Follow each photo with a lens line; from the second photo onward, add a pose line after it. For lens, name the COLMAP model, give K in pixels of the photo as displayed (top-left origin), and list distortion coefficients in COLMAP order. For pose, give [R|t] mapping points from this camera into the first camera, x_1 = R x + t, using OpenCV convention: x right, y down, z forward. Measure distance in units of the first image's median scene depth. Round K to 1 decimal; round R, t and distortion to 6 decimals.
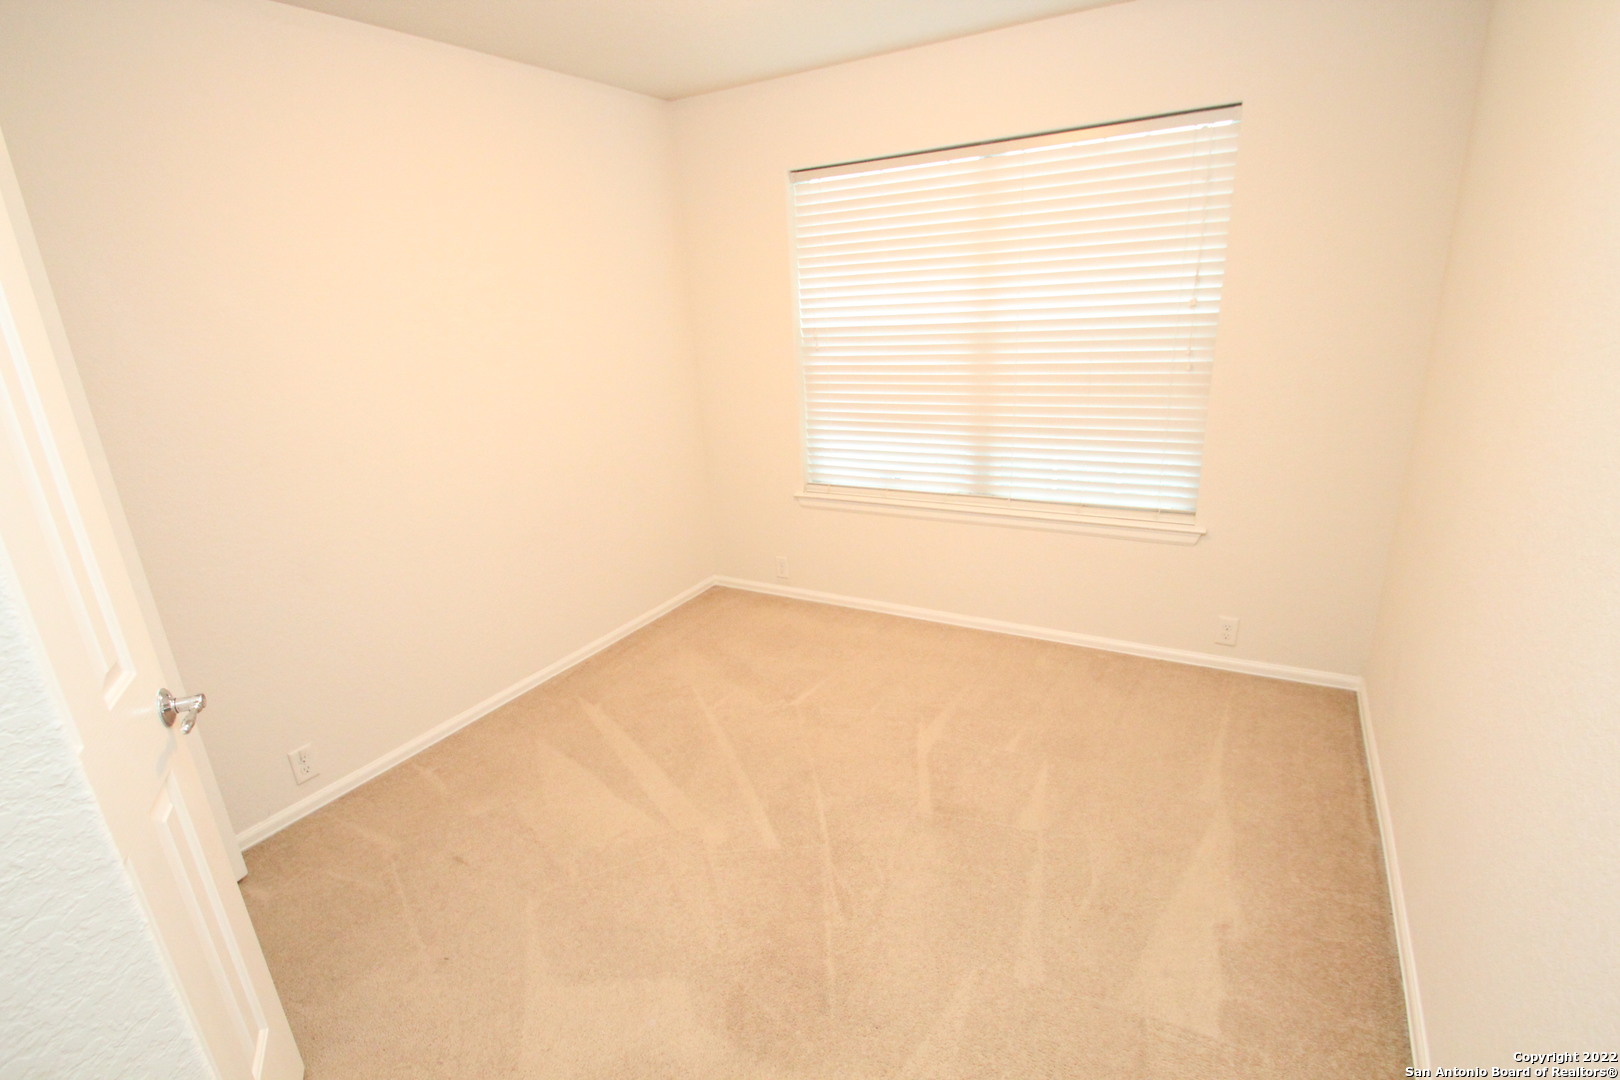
lens RADIAL K [[753.0, 0, 799.2], [0, 753.0, 554.7], [0, 0, 1]] dist [0.003037, -0.008739]
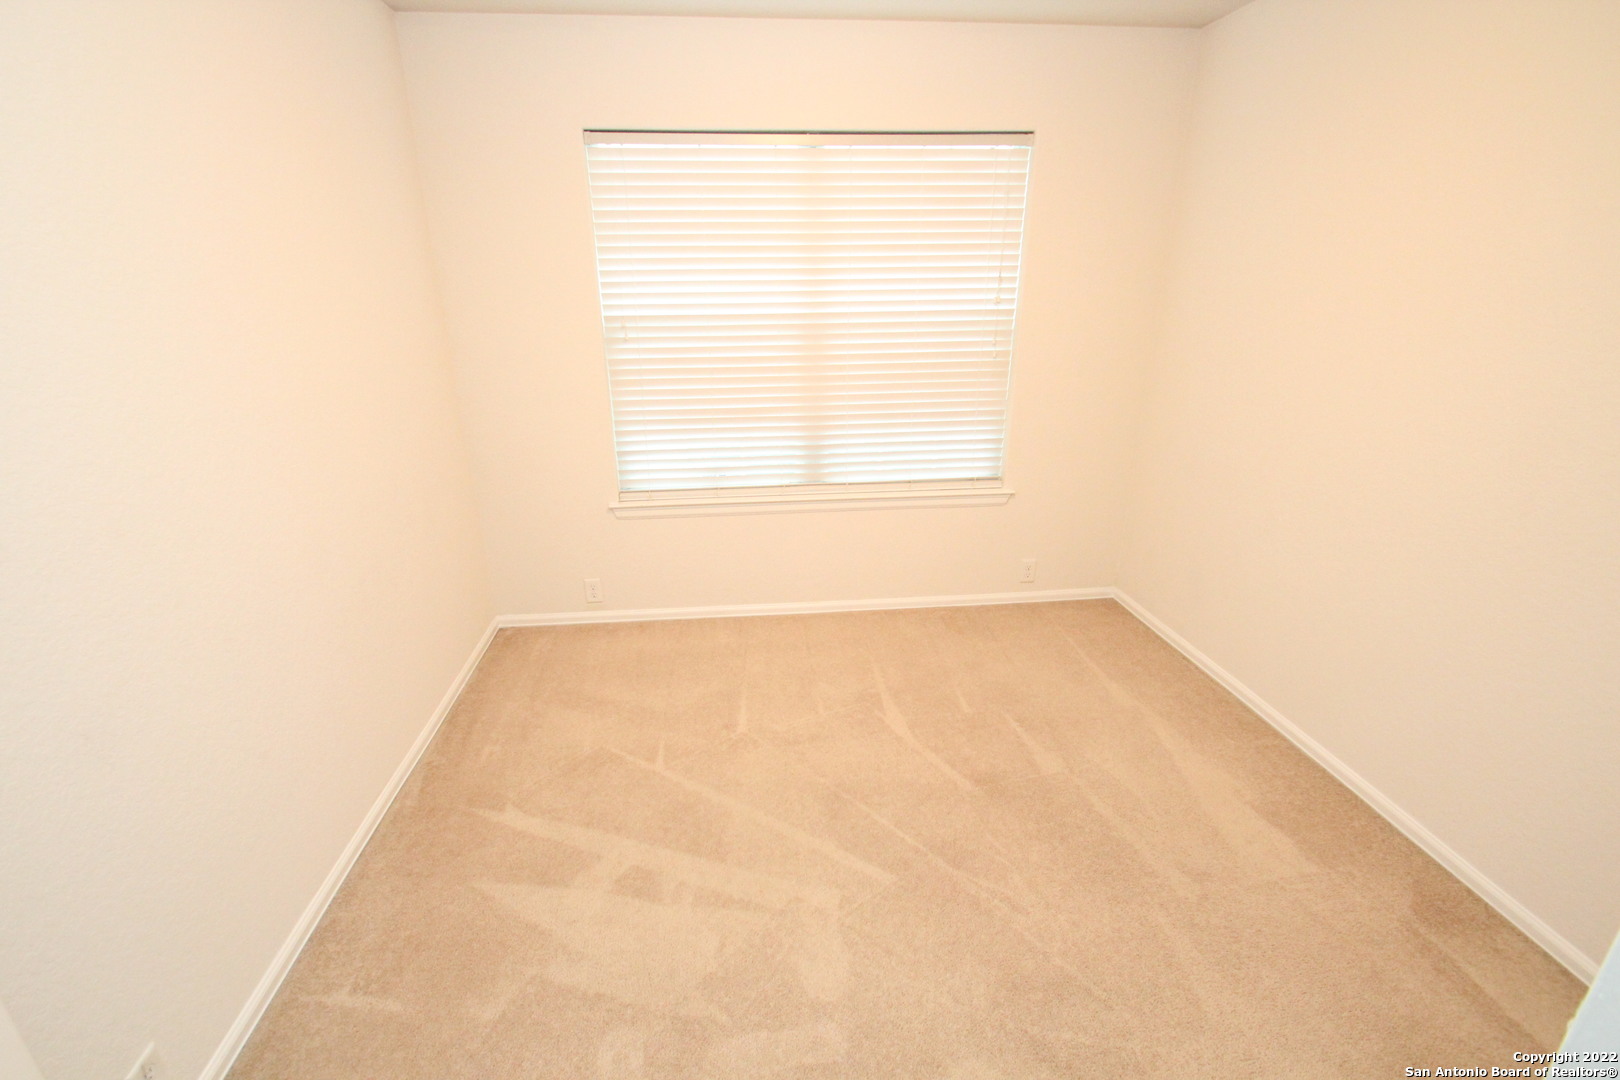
lens RADIAL K [[753.0, 0, 776.7], [0, 753.0, 553.8], [0, 0, 1]] dist [0.003037, -0.008739]
pose [[0.816851, -0.164446, 0.552913, -0.432896], [0.152796, 0.985950, 0.067504, -0.069950], [-0.556245, 0.029342, 0.830500, 0.210199]]
